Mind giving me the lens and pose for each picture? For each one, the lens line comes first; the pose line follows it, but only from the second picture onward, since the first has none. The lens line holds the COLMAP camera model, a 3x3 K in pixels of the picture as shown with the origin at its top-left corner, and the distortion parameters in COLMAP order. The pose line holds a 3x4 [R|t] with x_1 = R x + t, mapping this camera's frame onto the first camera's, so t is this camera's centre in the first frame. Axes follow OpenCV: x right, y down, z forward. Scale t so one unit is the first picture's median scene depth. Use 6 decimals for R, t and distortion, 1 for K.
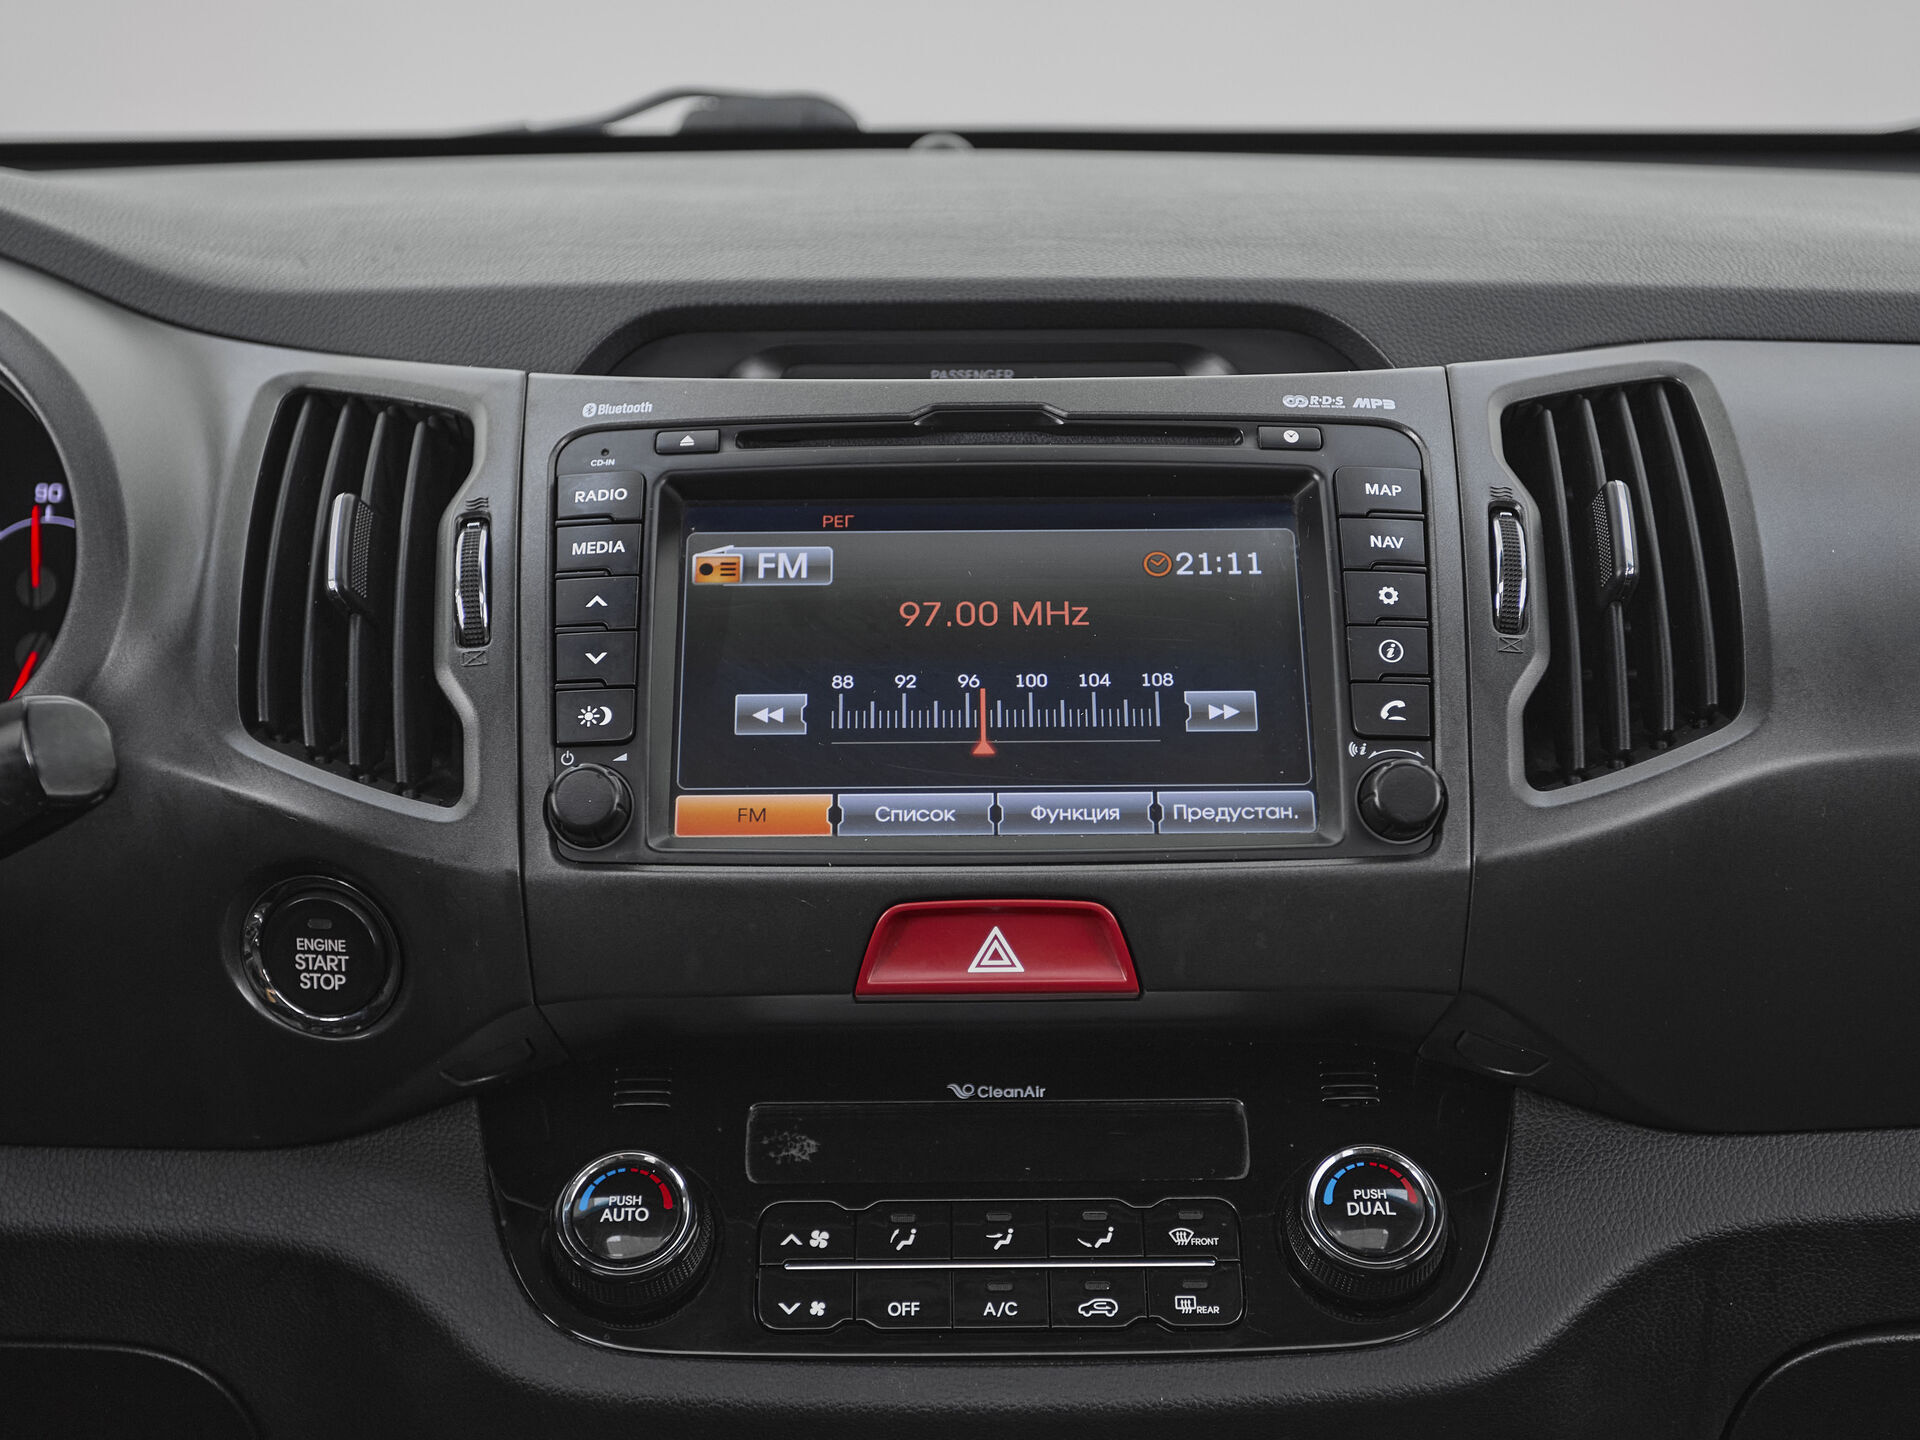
lens RADIAL K [[2585.6, 0, 956.1], [0, 2585.6, 757.0], [0, 0, 1]] dist [0.023923, 0.081487]
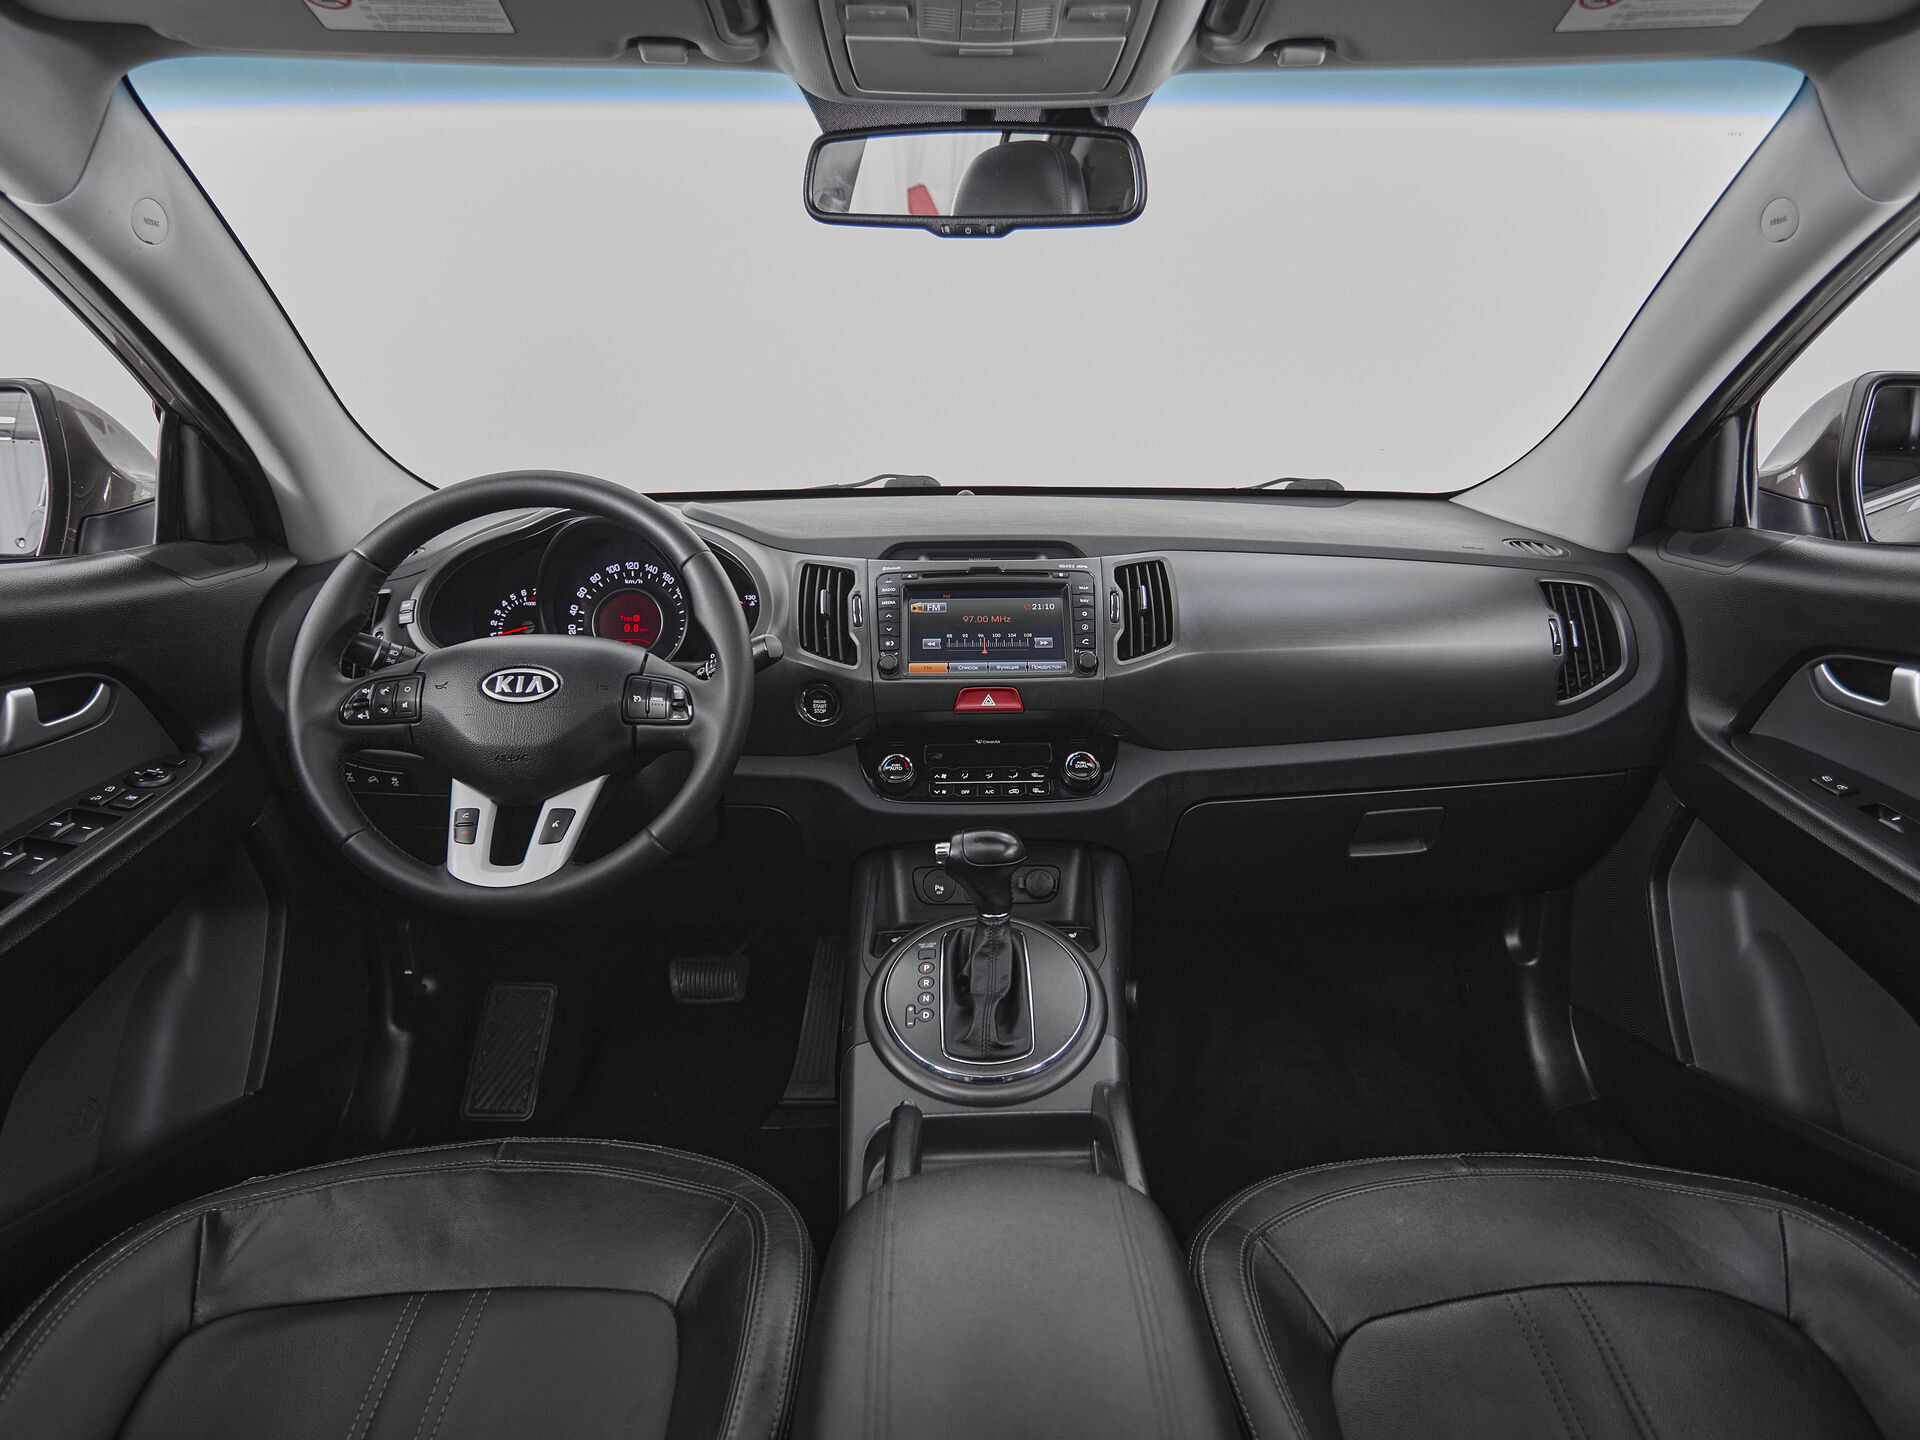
lens RADIAL K [[1095.0, 0, 970.8], [0, 1095.0, 706.6], [0, 0, 1]] dist [0.001129, -0.000552]
pose [[0.999820, -0.004489, 0.018447, -0.042570], [0.004776, 0.999868, -0.015532, 0.107491], [-0.018375, 0.015617, 0.999709, -0.697851]]
